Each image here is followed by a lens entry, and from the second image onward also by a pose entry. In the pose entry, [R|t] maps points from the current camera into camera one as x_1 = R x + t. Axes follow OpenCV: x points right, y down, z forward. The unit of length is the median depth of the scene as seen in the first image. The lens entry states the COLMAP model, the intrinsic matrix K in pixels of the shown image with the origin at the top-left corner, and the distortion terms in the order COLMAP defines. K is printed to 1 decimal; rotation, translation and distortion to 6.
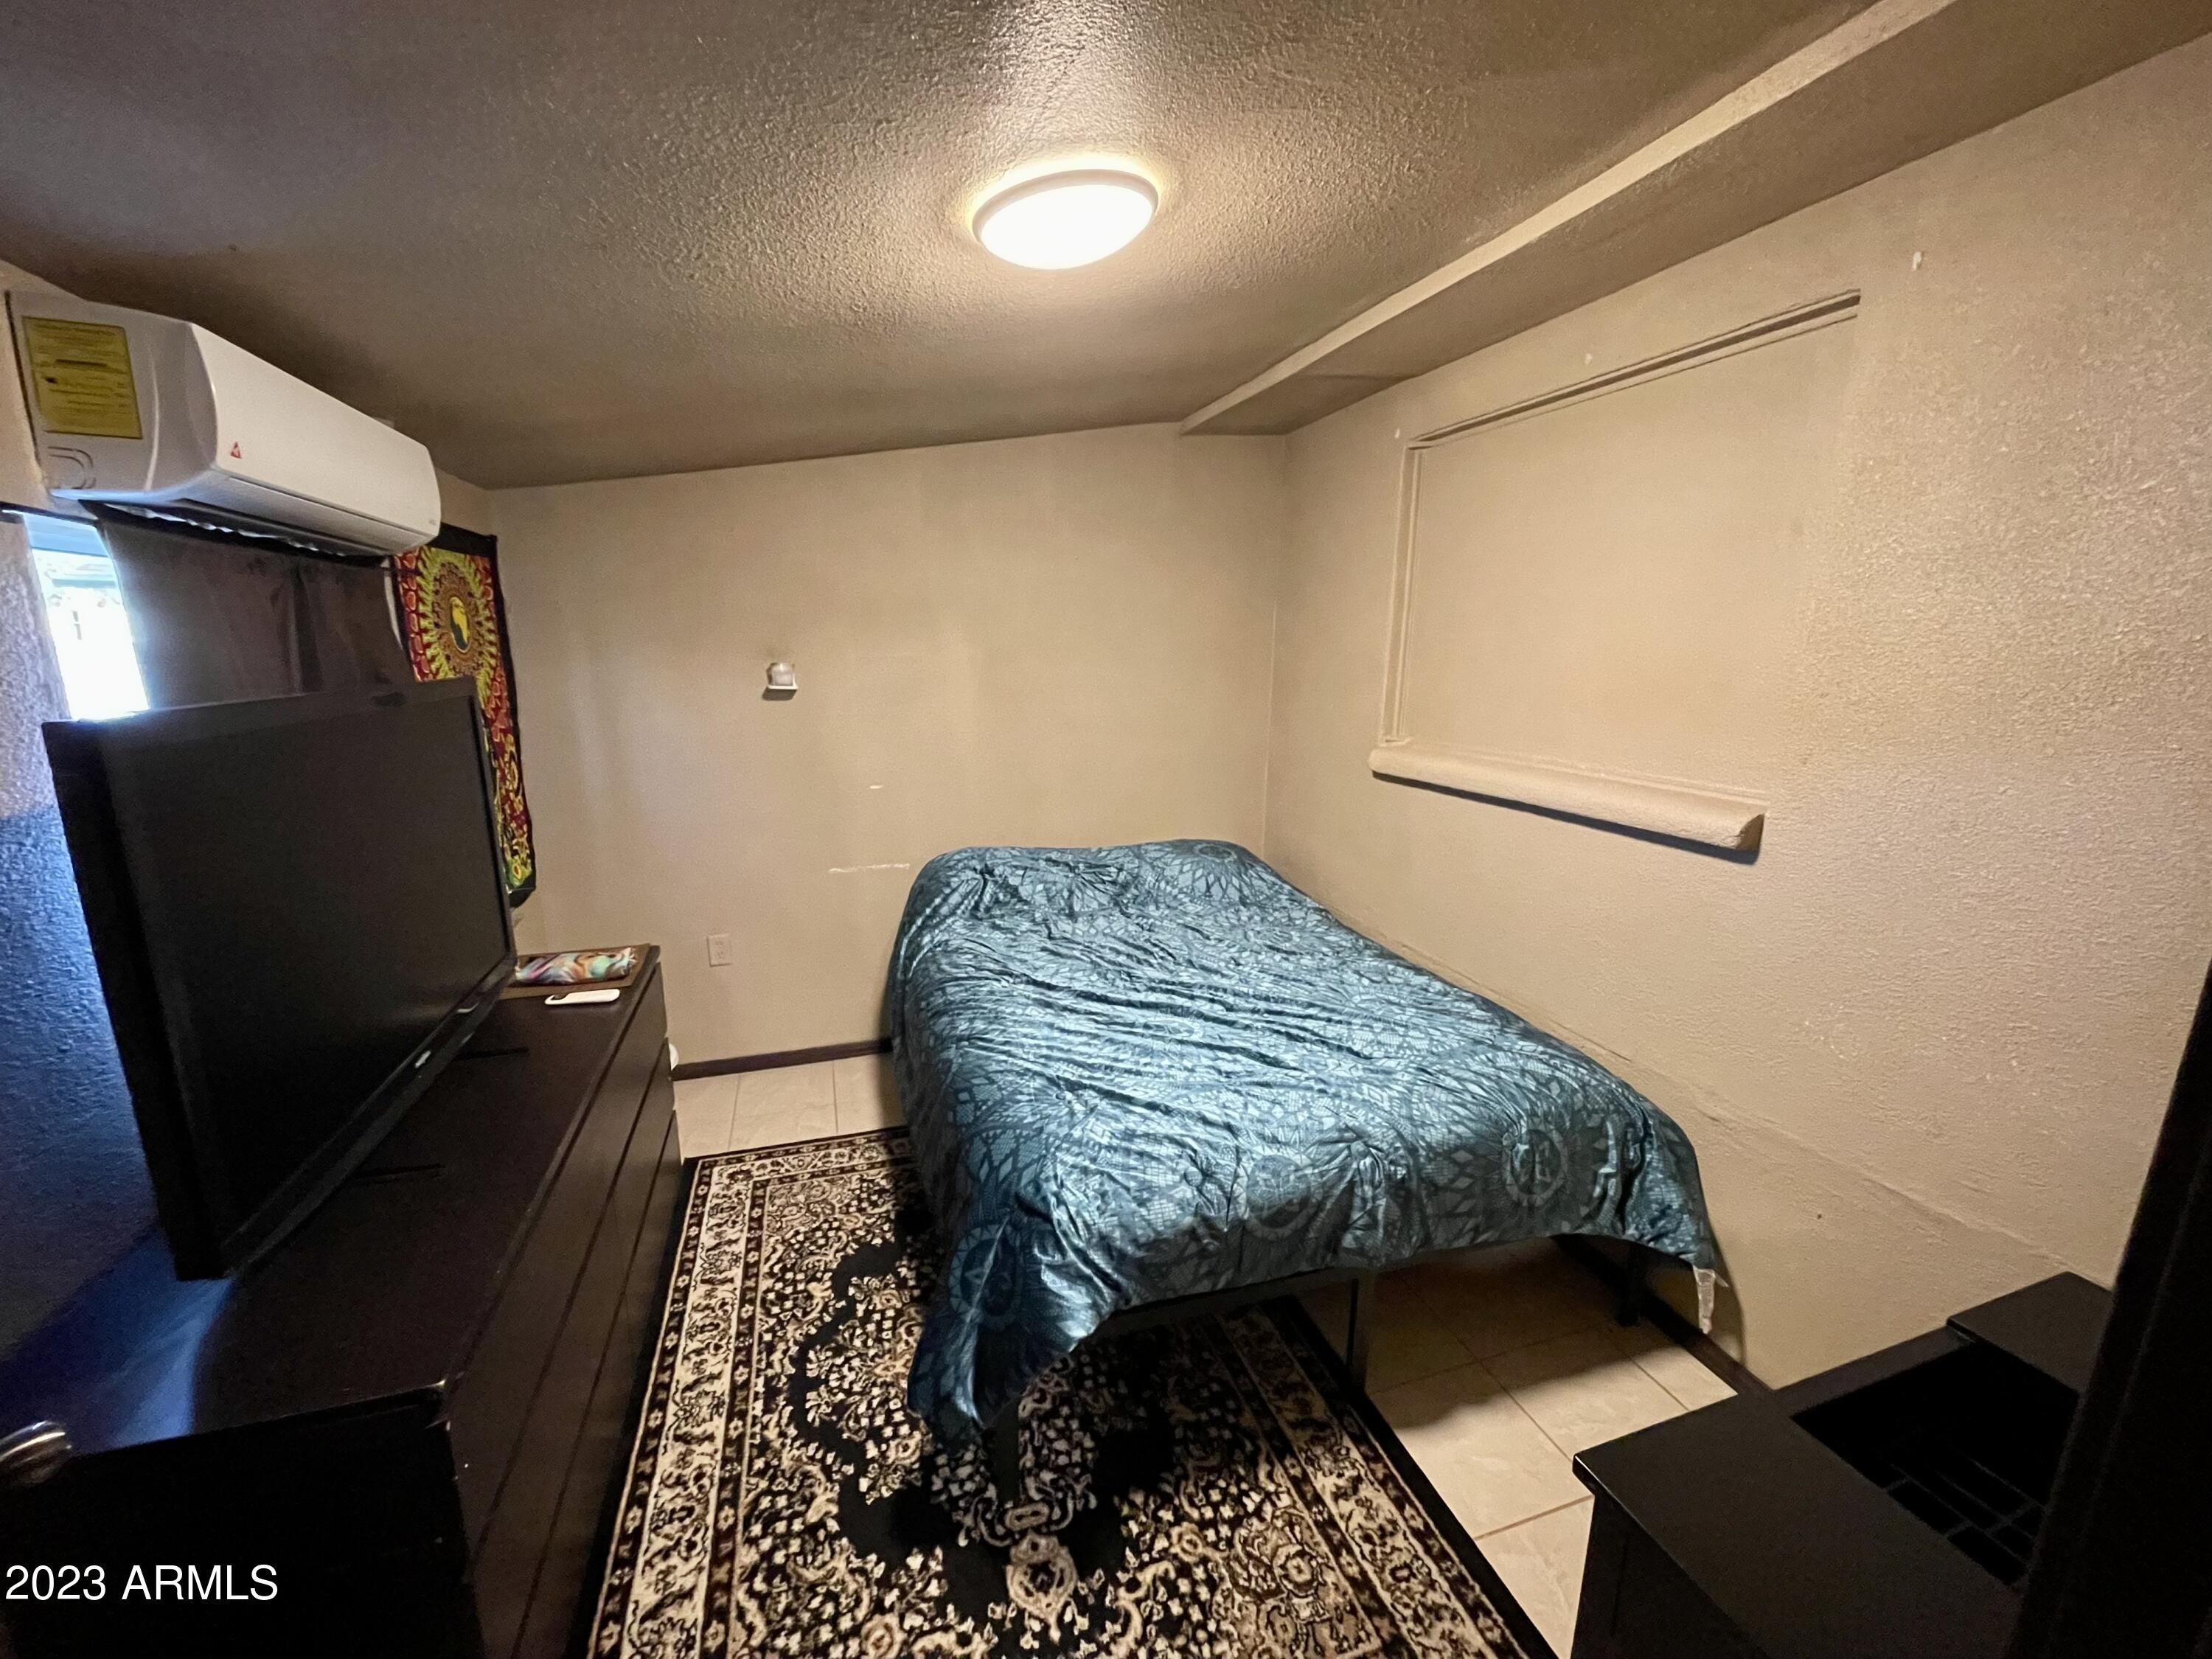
lens RADIAL K [[888.8, 0, 1105.2], [0, 888.8, 839.6], [0, 0, 1]] dist [-0.003815, 0.001565]
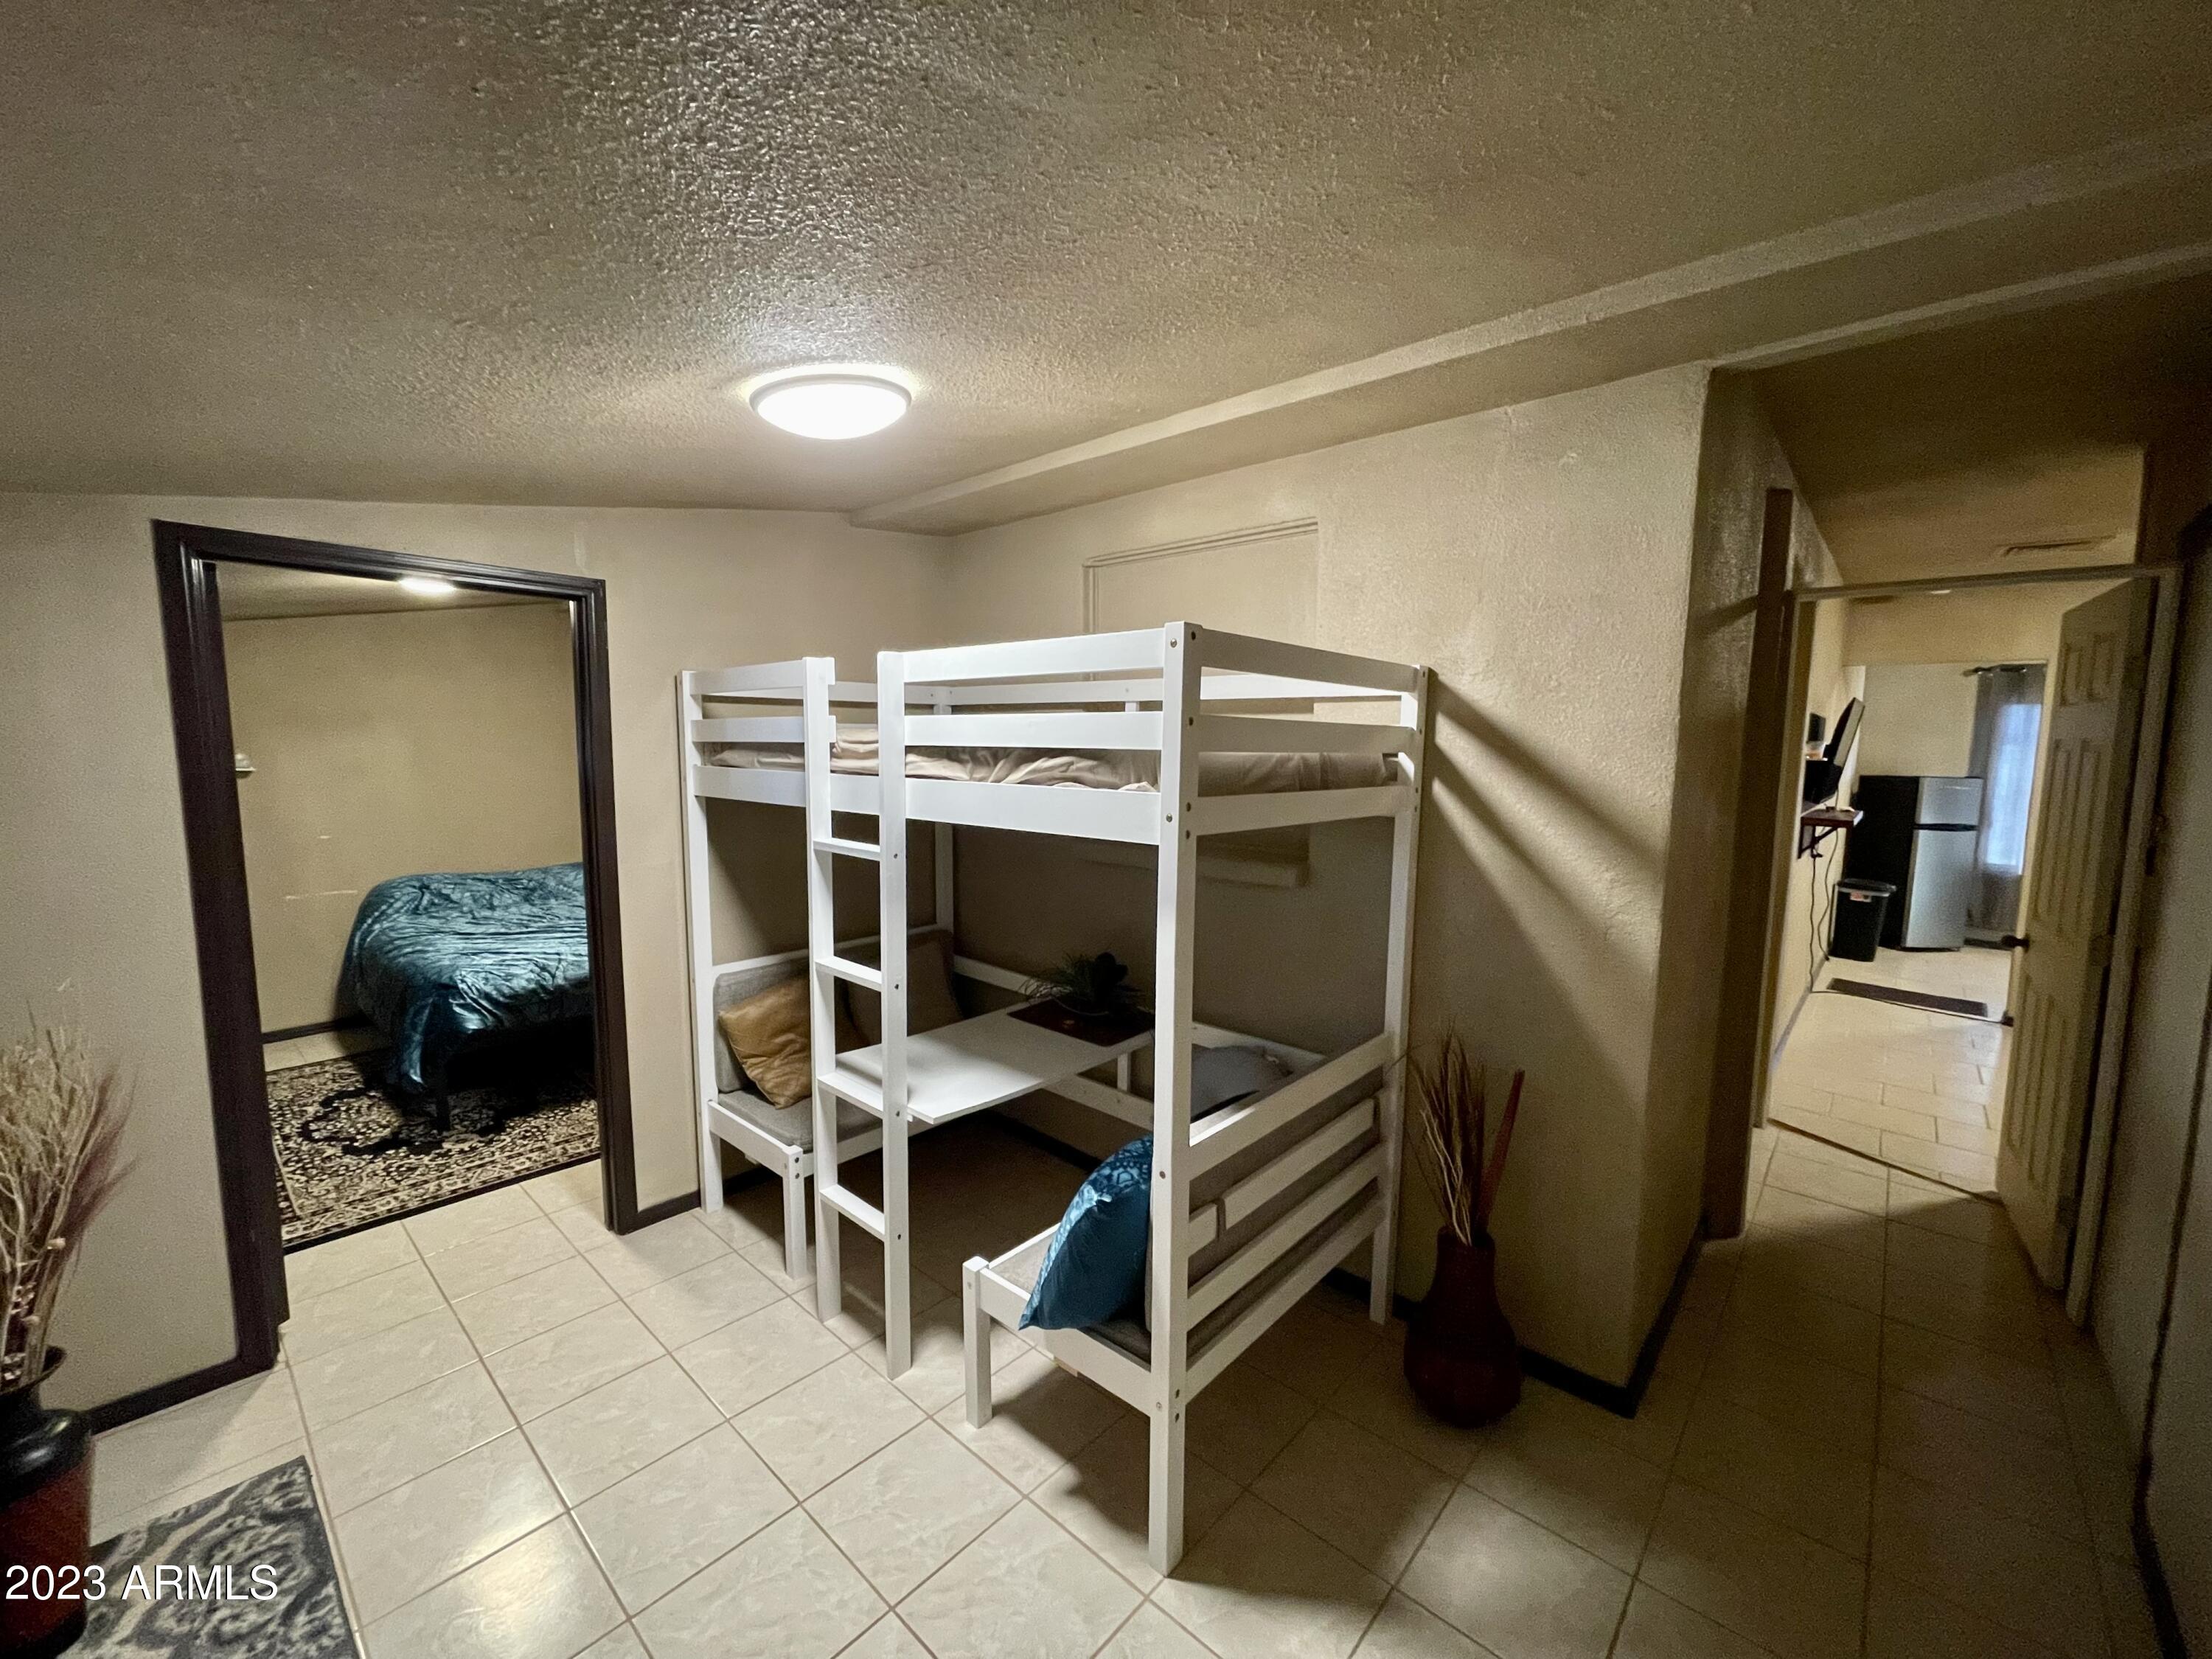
lens RADIAL K [[888.8, 0, 1111.9], [0, 888.8, 843.9], [0, 0, 1]] dist [-0.003815, 0.001565]
pose [[0.867956, -0.059781, 0.493030, 0.276964], [0.106410, 0.992060, -0.067041, 0.364451], [-0.485107, 0.110652, 0.867426, -1.720776]]
